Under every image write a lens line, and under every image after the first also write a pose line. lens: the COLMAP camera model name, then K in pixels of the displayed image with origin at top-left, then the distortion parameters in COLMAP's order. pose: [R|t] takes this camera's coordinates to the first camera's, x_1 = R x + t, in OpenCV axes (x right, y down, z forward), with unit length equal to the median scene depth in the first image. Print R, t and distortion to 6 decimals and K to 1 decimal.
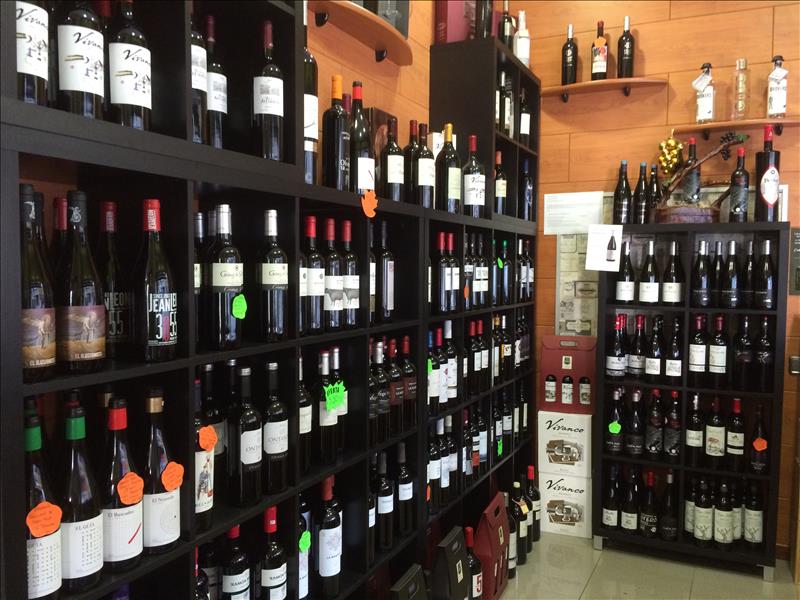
lens RADIAL K [[693.1, 0, 401.0], [0, 693.1, 304.8], [0, 0, 1]] dist [0.049644, -0.031450]
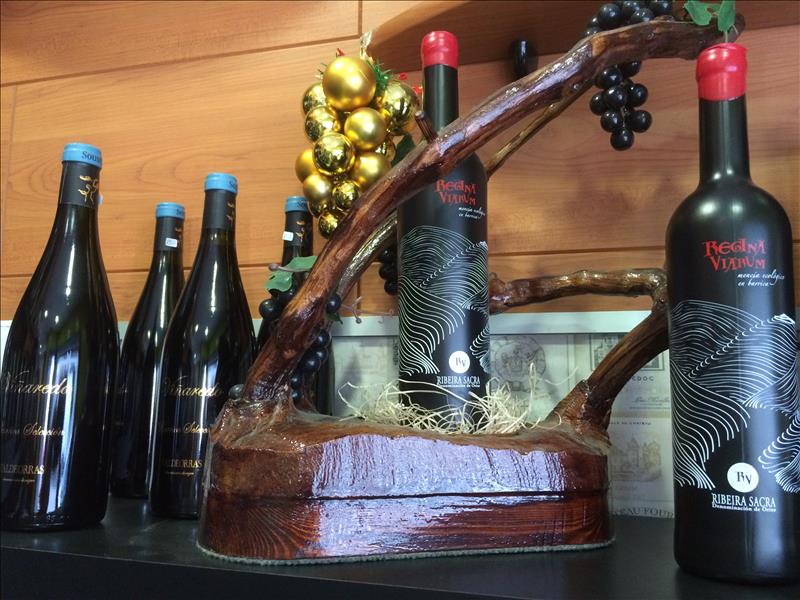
lens RADIAL K [[693.1, 0, 398.6], [0, 693.1, 298.3], [0, 0, 1]] dist [0.049644, -0.031450]
pose [[0.988598, 0.035070, 0.146438, 0.379514], [-0.004931, 0.979518, -0.201296, -0.134929], [-0.150499, 0.198279, 0.968522, 0.835561]]
